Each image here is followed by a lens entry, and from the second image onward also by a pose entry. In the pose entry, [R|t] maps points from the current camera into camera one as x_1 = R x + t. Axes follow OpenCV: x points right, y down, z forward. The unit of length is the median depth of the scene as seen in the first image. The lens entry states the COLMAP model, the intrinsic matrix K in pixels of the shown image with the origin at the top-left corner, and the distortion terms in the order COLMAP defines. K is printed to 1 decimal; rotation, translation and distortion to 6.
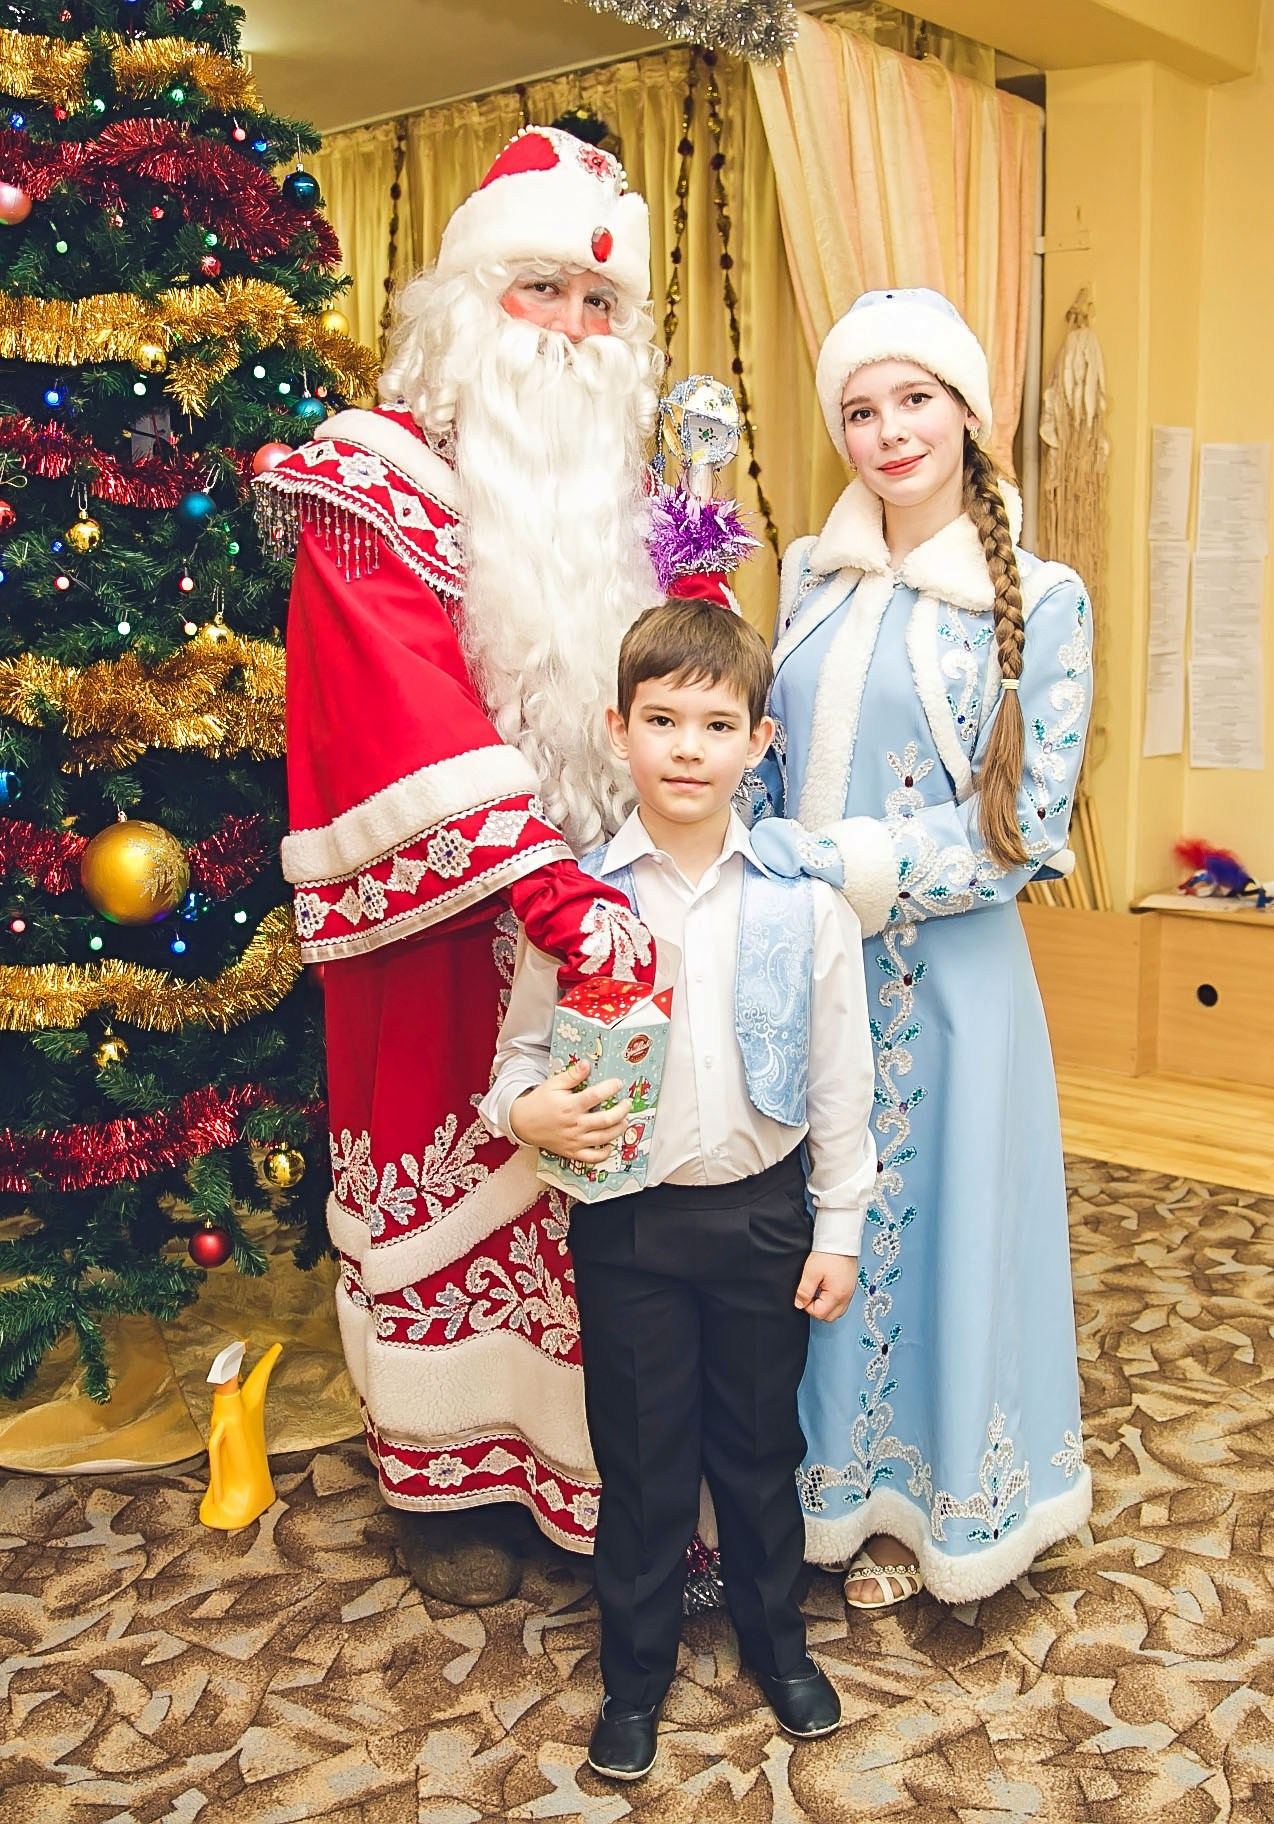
lens RADIAL K [[1869.6, 0, 716.0], [0, 1869.6, 914.4], [0, 0, 1]] dist [-0.114834, 0.088237]
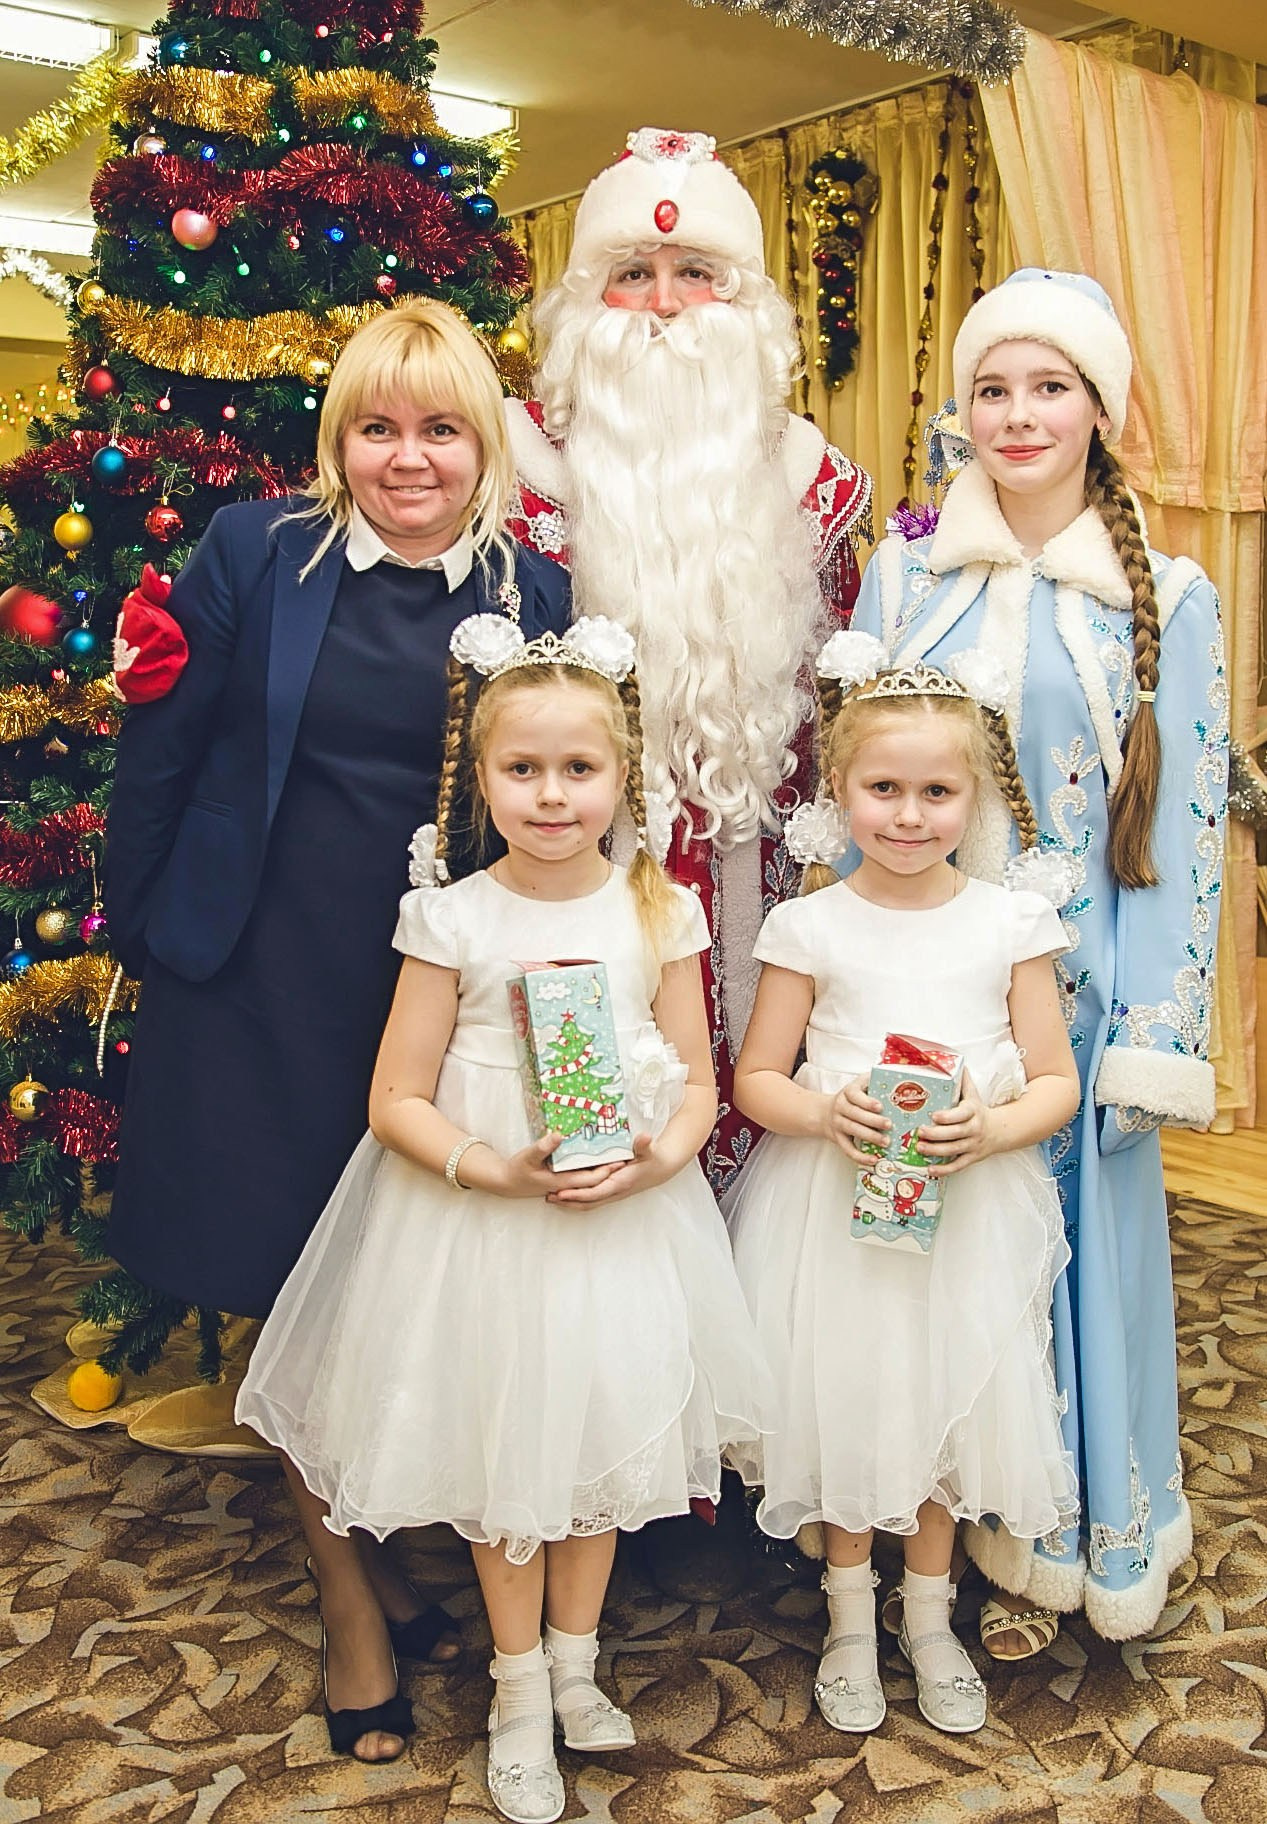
lens RADIAL K [[1869.5, 0, 633.5], [0, 1869.5, 912.0], [0, 0, 1]] dist [-0.115870, 0.089019]
pose [[0.976126, 0.034754, -0.214406, 0.066334], [-0.042345, 0.998625, -0.030911, 0.016675], [0.213036, 0.039252, 0.976255, 0.023561]]
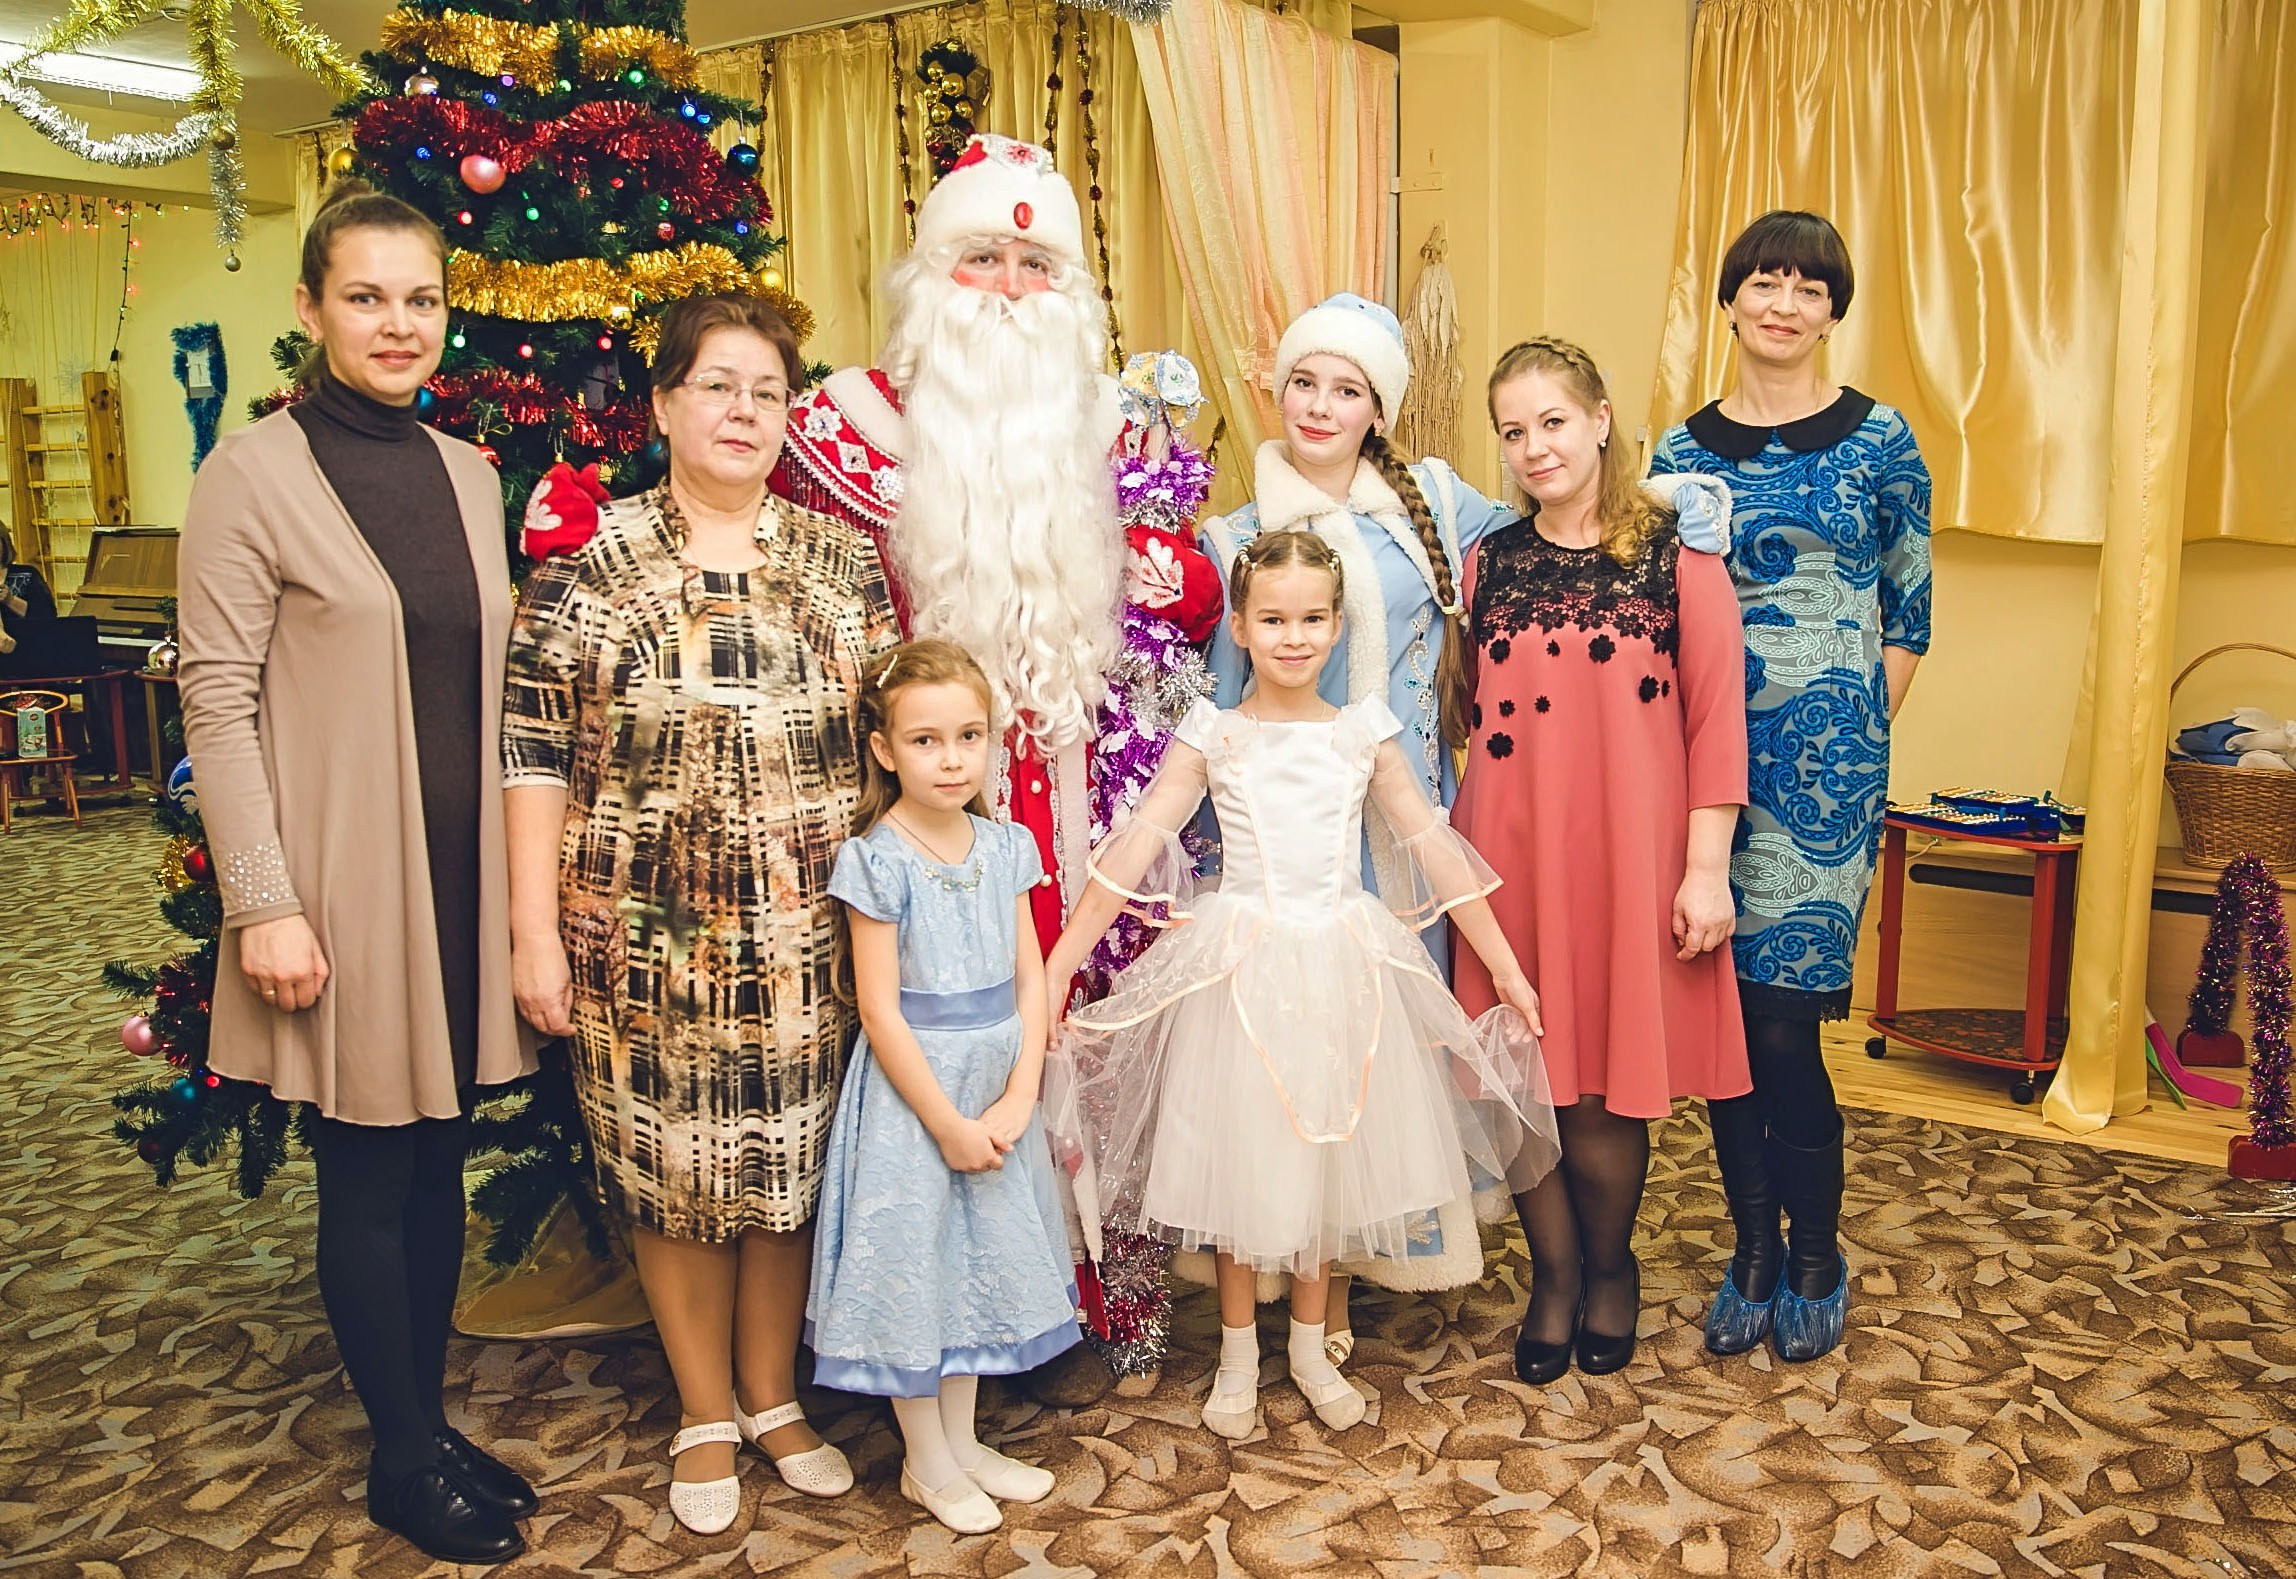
lens RADIAL K [[1975.1, 0, 1235.1], [0, 1975.1, 772.6], [0, 0, 1]] dist [-0.107786, 0.104843]
pose [[0.995329, -0.013356, 0.095614, -0.036004], [0.016166, 0.999458, -0.028672, 0.007838], [-0.095180, 0.030084, 0.995005, -0.132587]]
